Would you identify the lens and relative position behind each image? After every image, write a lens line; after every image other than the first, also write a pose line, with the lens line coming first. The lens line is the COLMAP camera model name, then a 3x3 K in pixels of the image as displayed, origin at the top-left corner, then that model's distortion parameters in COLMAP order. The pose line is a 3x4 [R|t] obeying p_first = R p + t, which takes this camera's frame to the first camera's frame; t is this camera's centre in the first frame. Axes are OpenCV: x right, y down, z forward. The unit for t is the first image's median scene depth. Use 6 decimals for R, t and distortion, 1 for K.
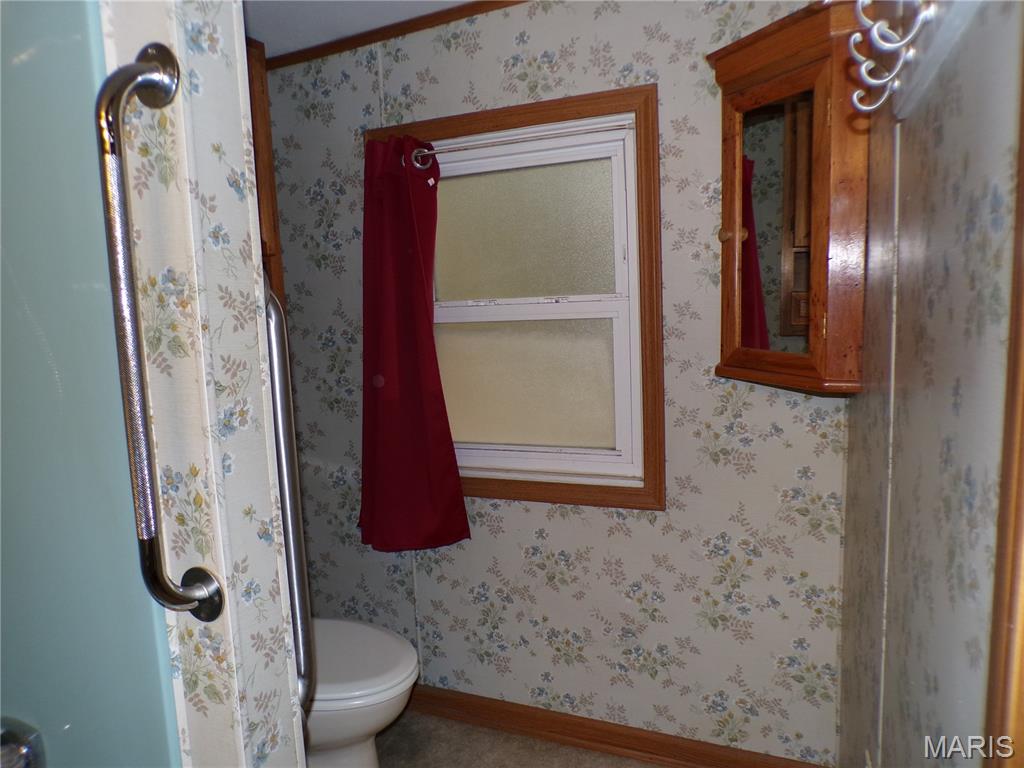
lens RADIAL K [[692.9, 0, 511.0], [0, 692.9, 388.7], [0, 0, 1]] dist [-0.046308, 0.024538]
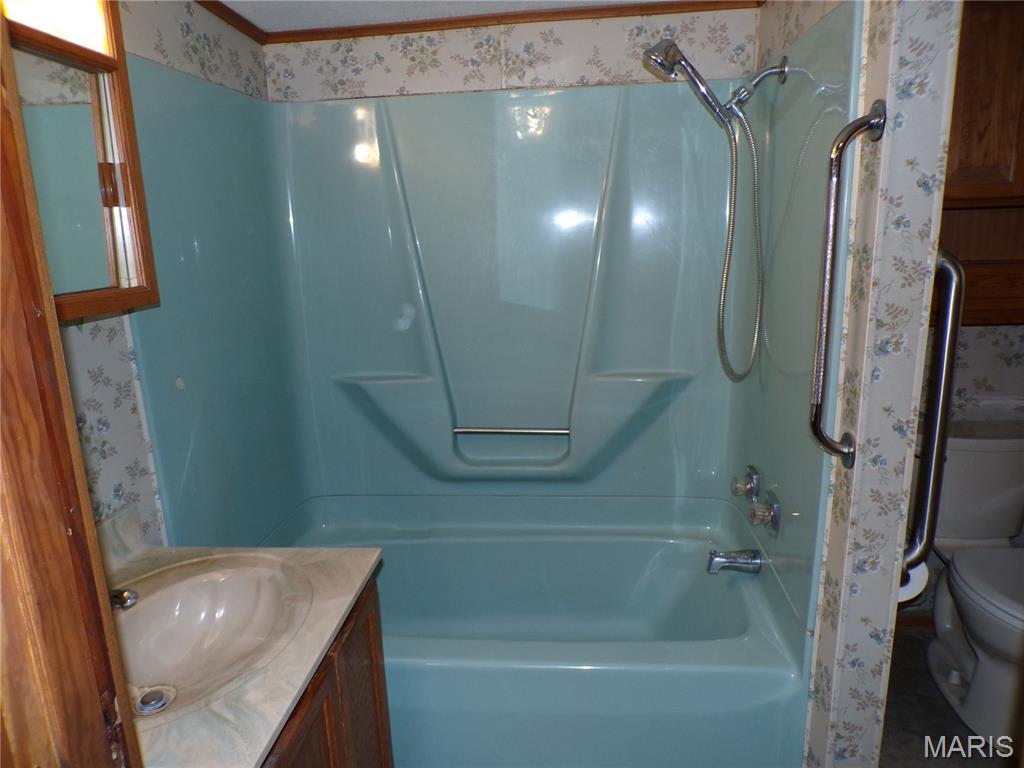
lens RADIAL K [[692.9, 0, 511.0], [0, 692.9, 388.7], [0, 0, 1]] dist [-0.046308, 0.024538]
pose [[0.305193, 0.248955, -0.919173, 0.335601], [-0.108406, 0.968031, 0.226194, -0.051806], [0.946100, 0.030611, 0.322424, -0.115731]]
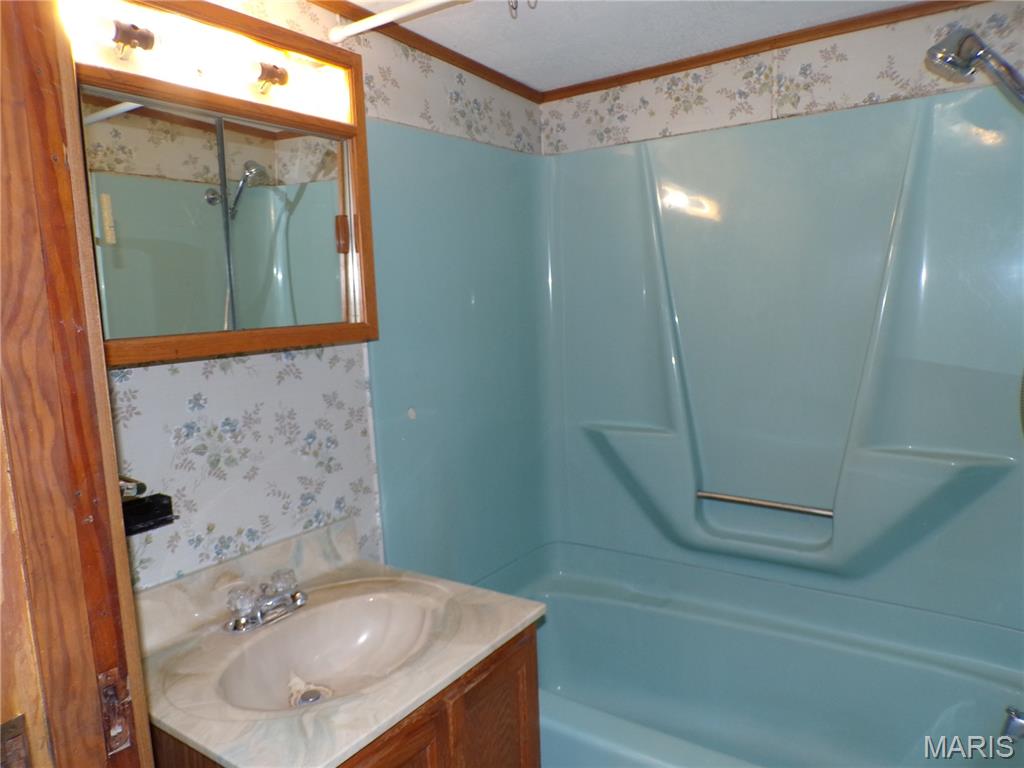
lens RADIAL K [[694.7, 0, 509.0], [0, 694.7, 388.1], [0, 0, 1]] dist [-0.046072, 0.021828]
pose [[-0.199873, 0.181140, -0.962933, 0.293834], [-0.085375, 0.975806, 0.201282, -0.054936], [0.976095, 0.122442, -0.179573, 0.072825]]
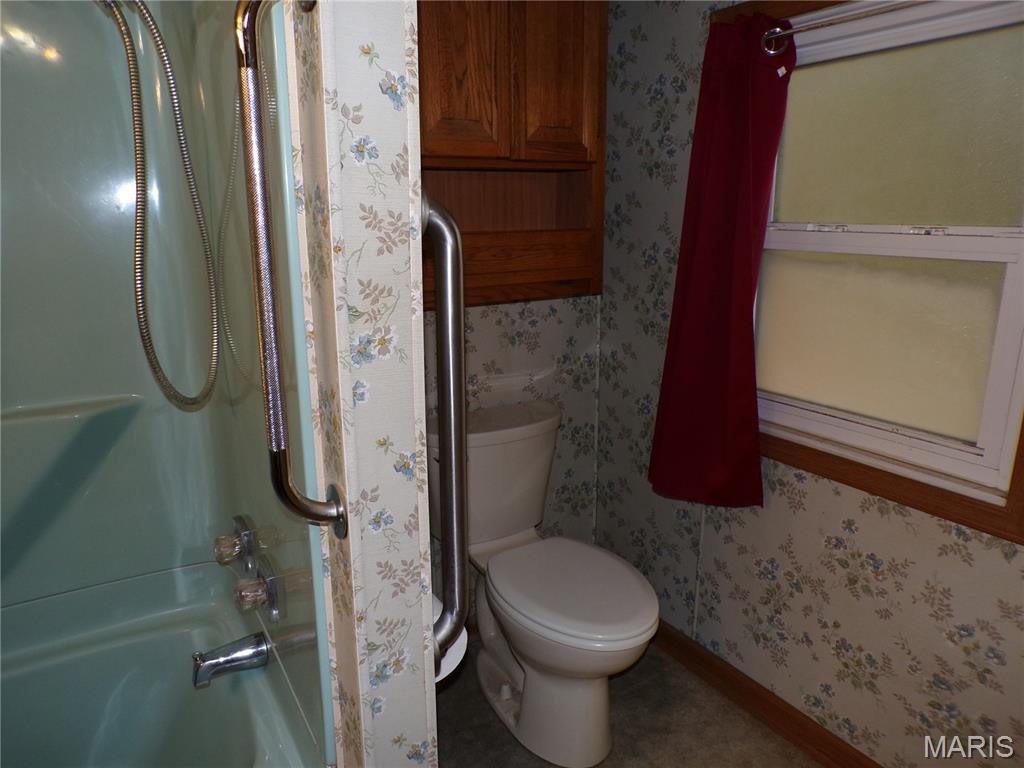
lens RADIAL K [[692.9, 0, 511.0], [0, 692.9, 388.7], [0, 0, 1]] dist [-0.046308, 0.024538]
pose [[0.817507, 0.185561, -0.545206, 0.132572], [-0.110704, 0.979649, 0.167429, -0.037086], [0.565178, -0.076518, 0.821412, 0.142746]]
